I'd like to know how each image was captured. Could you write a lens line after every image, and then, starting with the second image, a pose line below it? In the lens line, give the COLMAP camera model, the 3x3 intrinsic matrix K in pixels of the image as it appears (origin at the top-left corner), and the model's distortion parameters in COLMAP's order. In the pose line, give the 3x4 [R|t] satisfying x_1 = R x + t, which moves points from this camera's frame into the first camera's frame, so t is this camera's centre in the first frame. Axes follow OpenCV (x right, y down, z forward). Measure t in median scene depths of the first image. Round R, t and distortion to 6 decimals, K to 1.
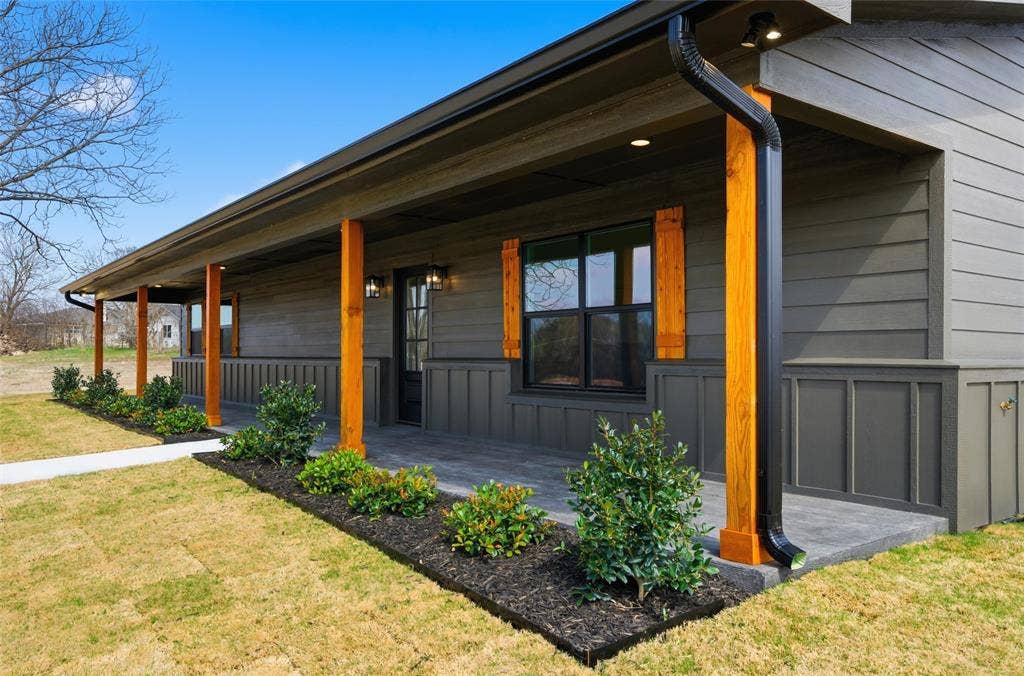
lens RADIAL K [[771.2, 0, 510.7], [0, 771.2, 343.1], [0, 0, 1]] dist [0.007827, 0.001464]
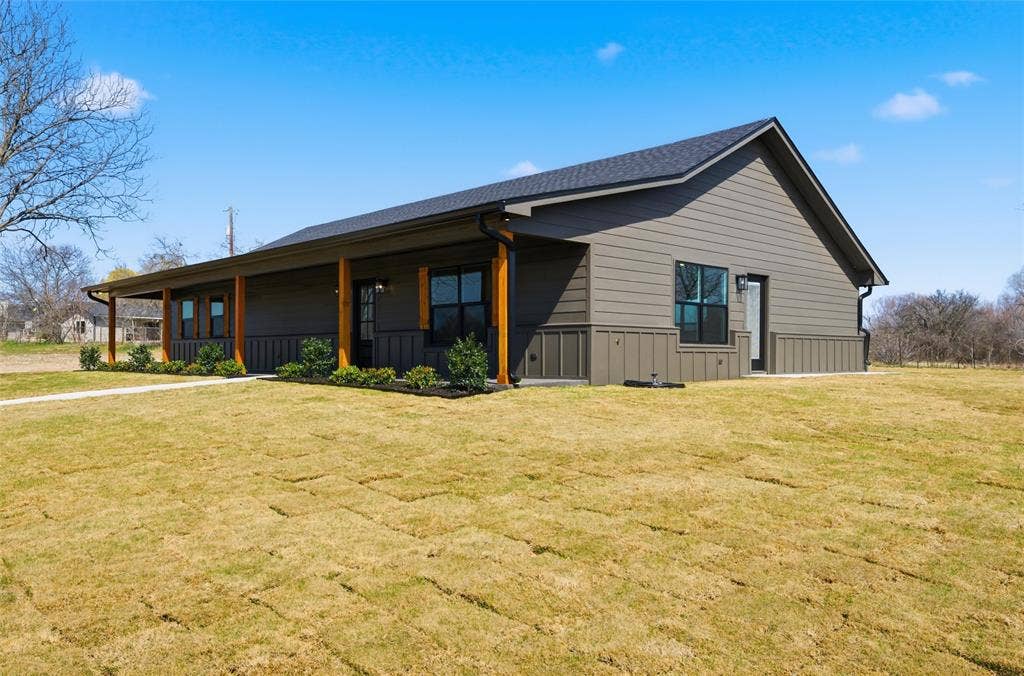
lens RADIAL K [[771.2, 0, 517.5], [0, 771.2, 343.8], [0, 0, 1]] dist [0.007827, 0.001464]
pose [[0.991199, -0.000887, 0.132376, -0.022658], [0.000738, 0.999999, 0.001177, 0.053666], [-0.132377, -0.001069, 0.991199, -0.932162]]
